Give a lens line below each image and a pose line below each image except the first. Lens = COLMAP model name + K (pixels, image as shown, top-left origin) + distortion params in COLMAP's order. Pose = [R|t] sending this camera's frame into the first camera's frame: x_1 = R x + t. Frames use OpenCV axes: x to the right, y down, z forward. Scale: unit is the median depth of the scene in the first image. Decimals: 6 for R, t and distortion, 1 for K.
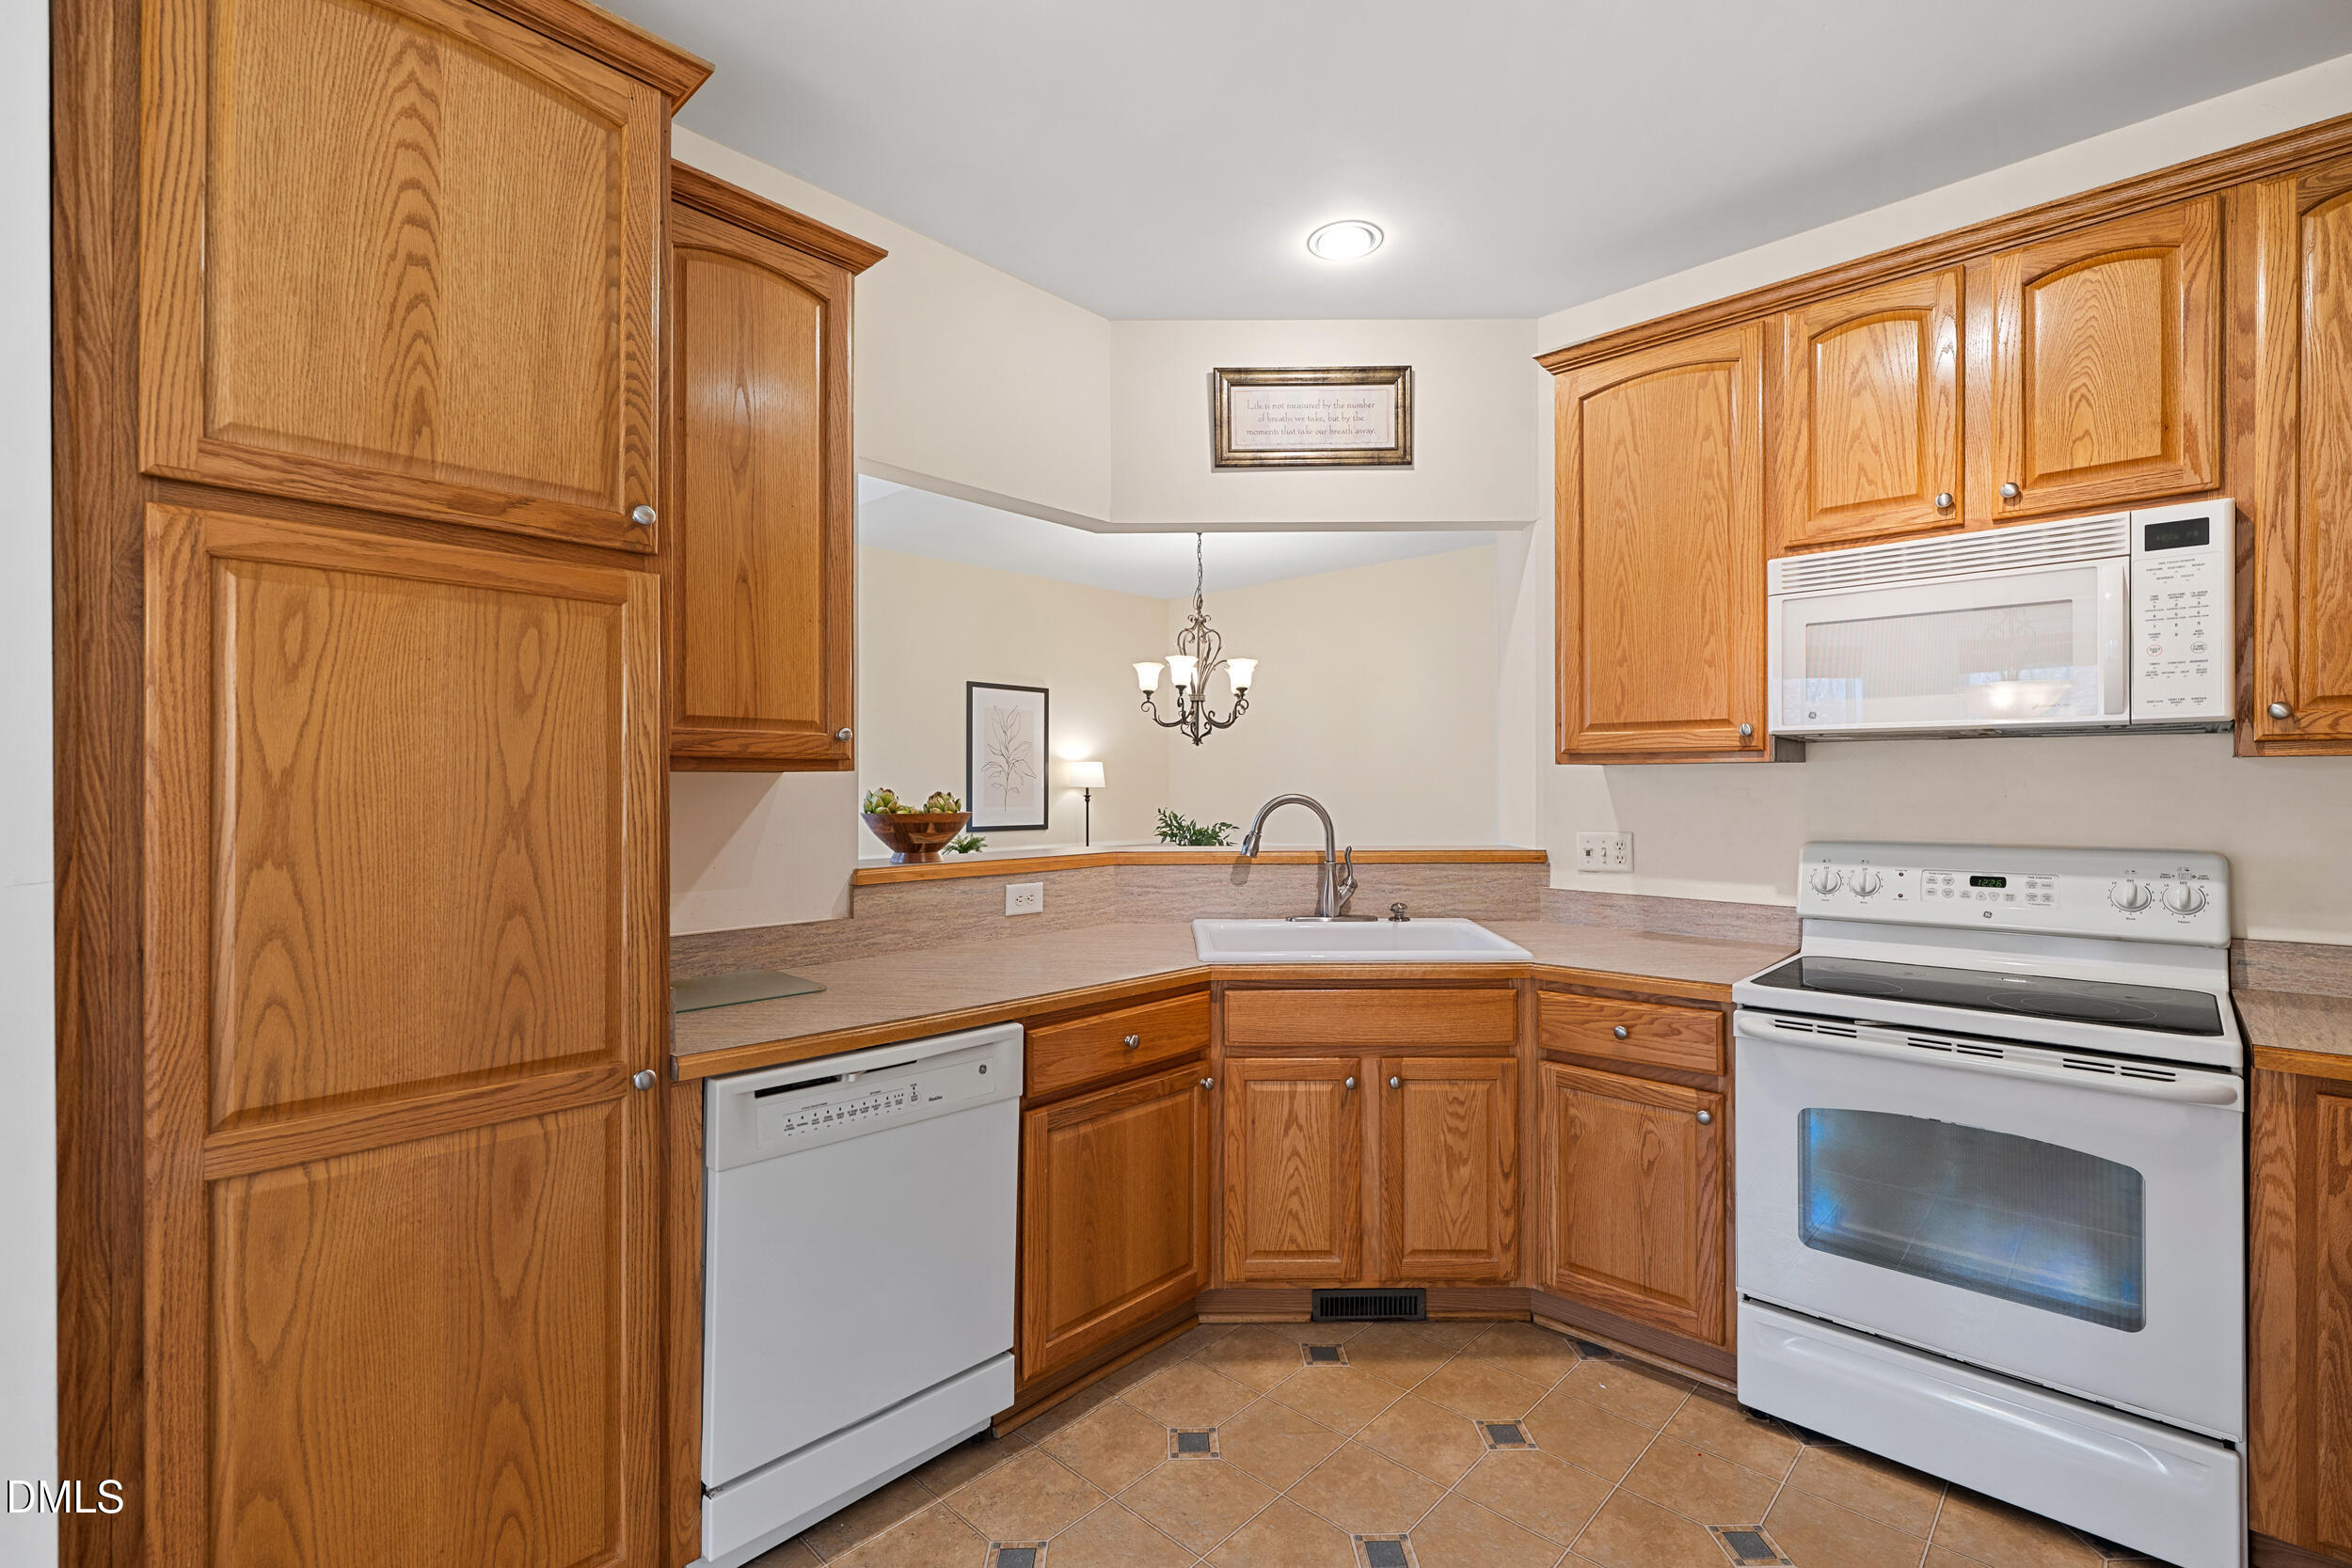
lens RADIAL K [[1024.5, 0, 1180.5], [0, 1024.5, 787.2], [0, 0, 1]] dist [0.001593, 0.000068]
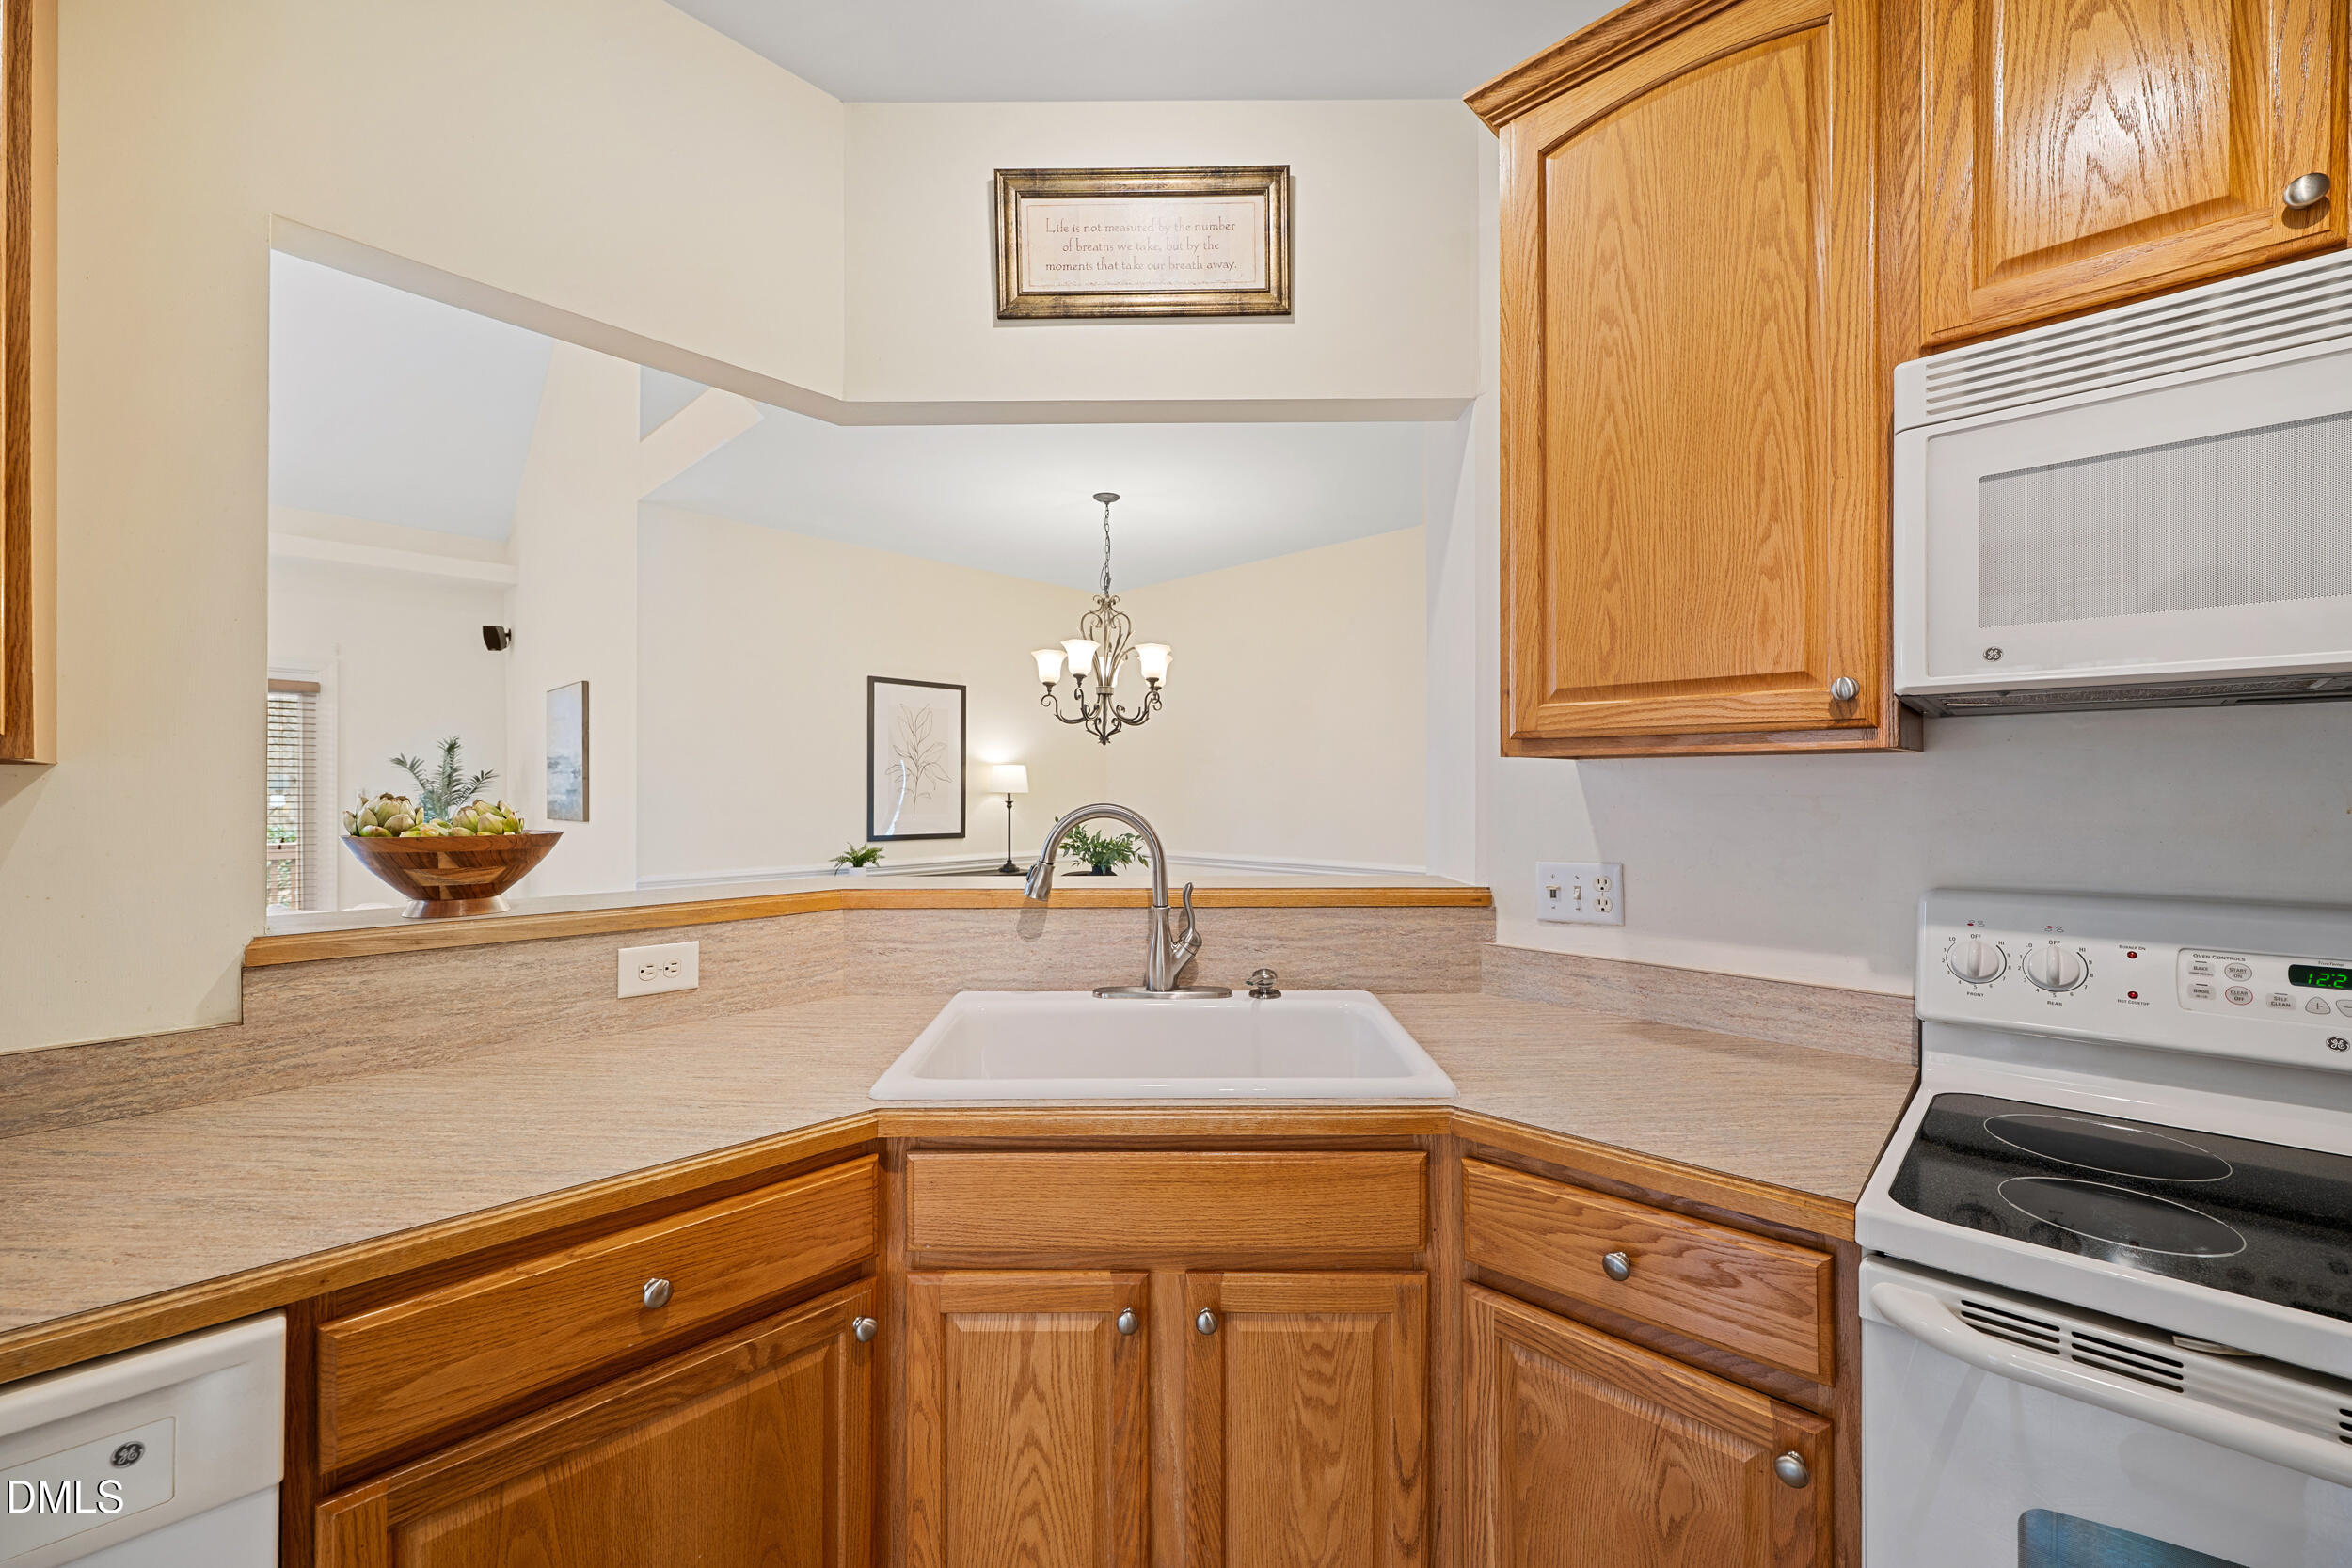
lens RADIAL K [[932.0, 0, 1170.7], [0, 932.0, 790.4], [0, 0, 1]] dist [-0.000831, -0.000021]
pose [[0.999947, 0.001190, -0.010186, 0.191599], [-0.001212, 0.999997, -0.002199, -0.000461], [0.010183, 0.002211, 0.999946, 0.483402]]
